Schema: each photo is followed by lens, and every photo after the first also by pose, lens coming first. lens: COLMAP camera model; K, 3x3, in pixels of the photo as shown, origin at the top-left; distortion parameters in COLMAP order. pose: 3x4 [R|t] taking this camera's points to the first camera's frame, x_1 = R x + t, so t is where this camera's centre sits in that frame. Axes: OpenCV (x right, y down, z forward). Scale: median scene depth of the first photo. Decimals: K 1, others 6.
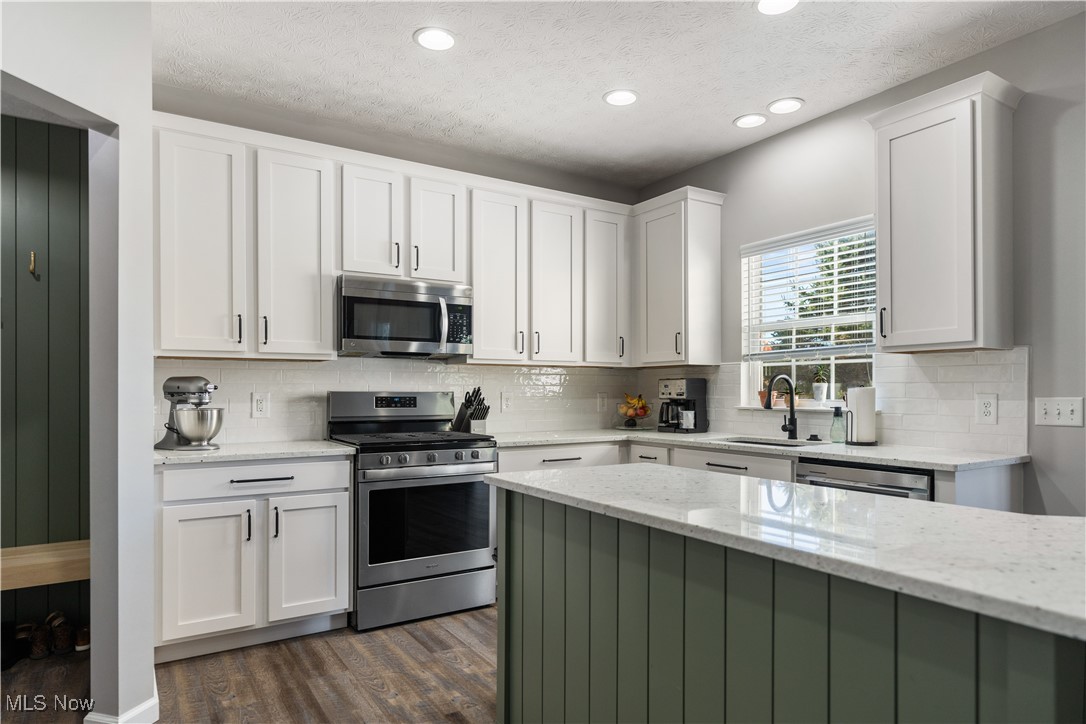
lens RADIAL K [[640.2, 0, 539.2], [0, 640.2, 391.7], [0, 0, 1]] dist [-0.003892, -0.000508]
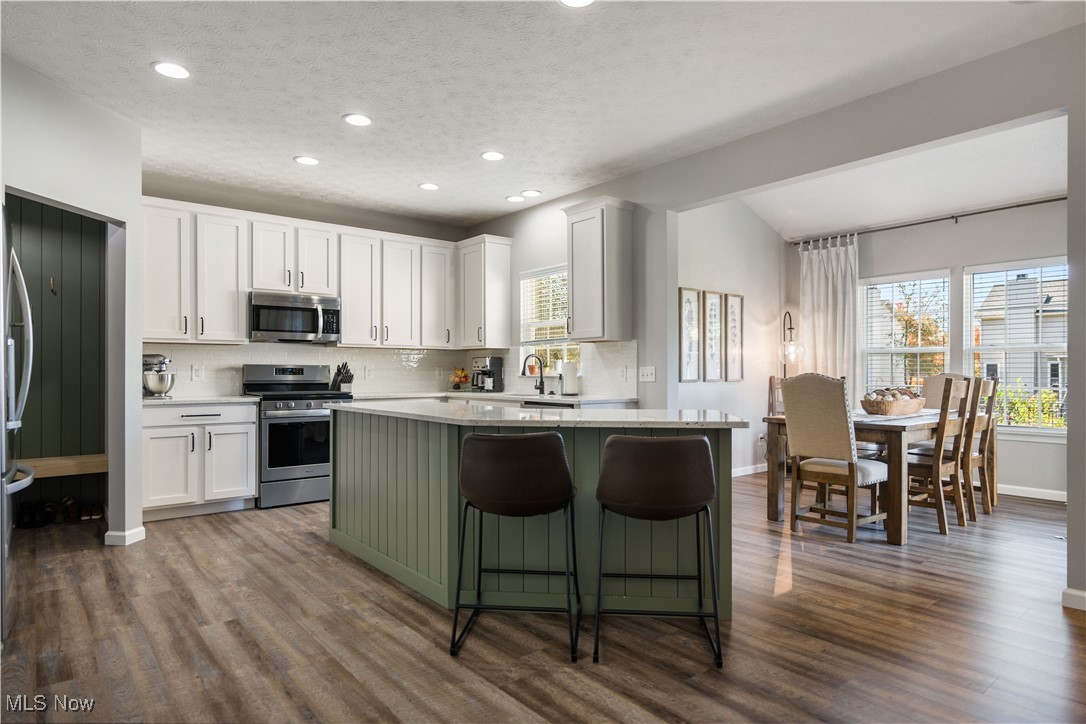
lens RADIAL K [[623.6, 0, 544.2], [0, 623.6, 371.9], [0, 0, 1]] dist [-0.003344, 0.000176]
pose [[0.992692, 0.000391, 0.120675, 0.216885], [-0.000339, 1.000000, -0.000454, 0.018810], [-0.120675, 0.000410, 0.992692, -0.601260]]
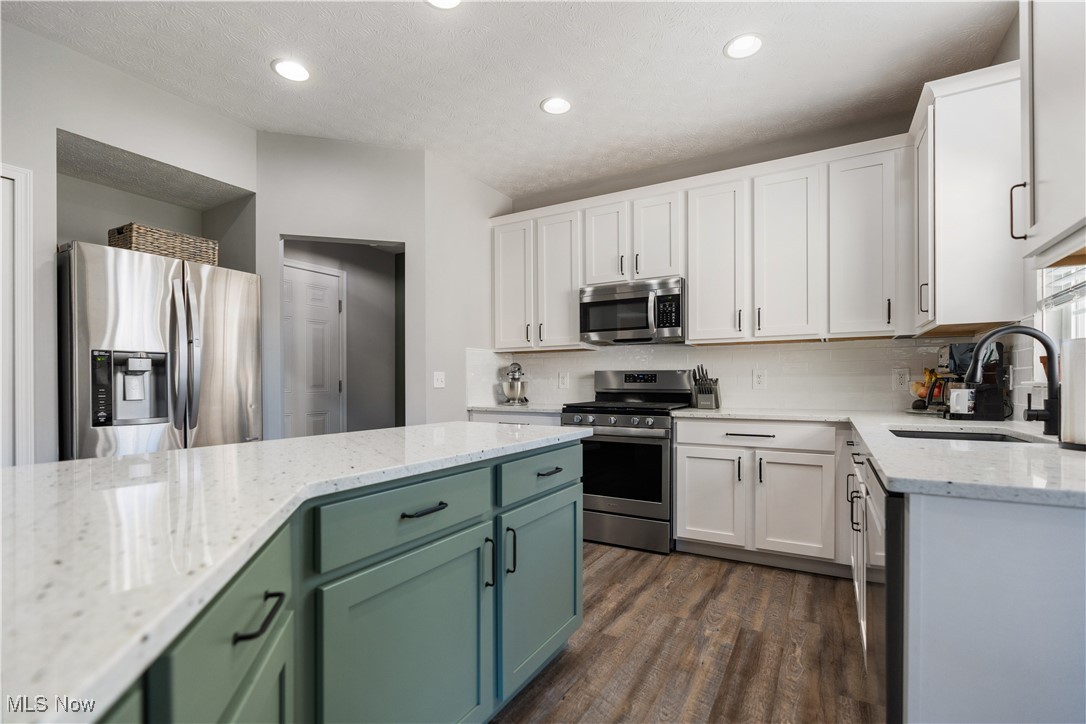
lens RADIAL K [[498.7, 0, 546.3], [0, 498.7, 371.5], [0, 0, 1]] dist [-0.000808, -0.000003]
pose [[0.470724, -0.010290, -0.882221, 0.602774], [0.019632, 0.999807, -0.001187, 0.002199], [0.882062, -0.016761, 0.470835, 0.379642]]
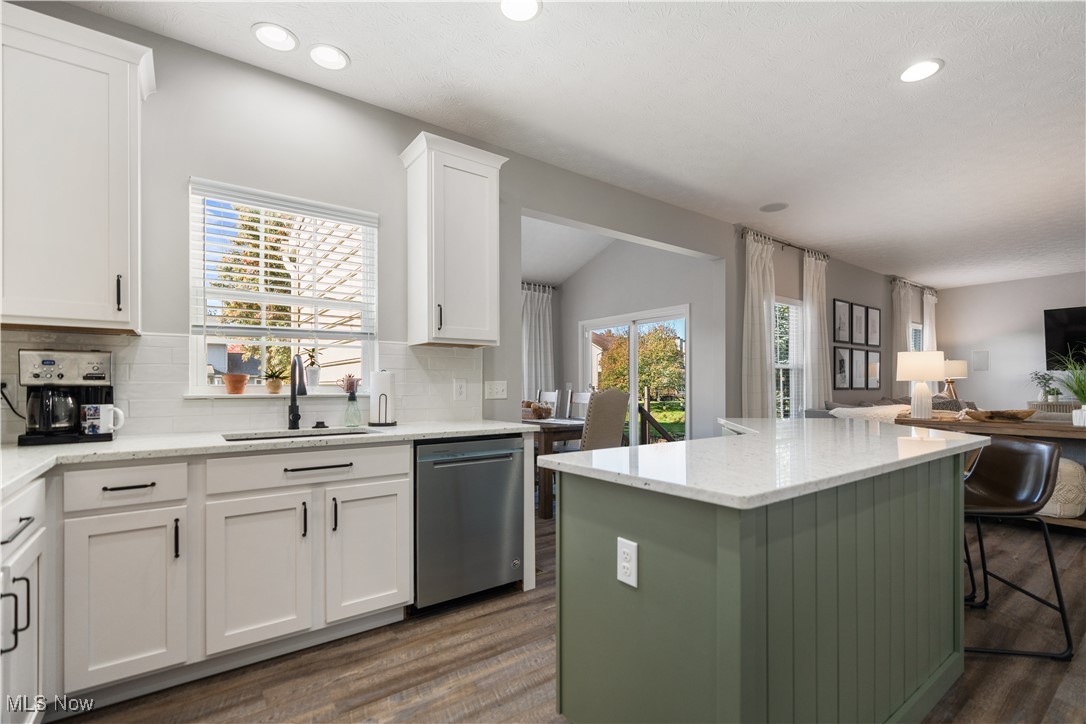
lens RADIAL K [[487.1, 0, 558.6], [0, 487.1, 383.5], [0, 0, 1]] dist [0.000026, 0.000282]
pose [[-0.077513, 0.001976, 0.996989, -0.311405], [-0.000851, 0.999998, -0.002048, 0.012248], [-0.996991, -0.001007, -0.077511, 0.710921]]
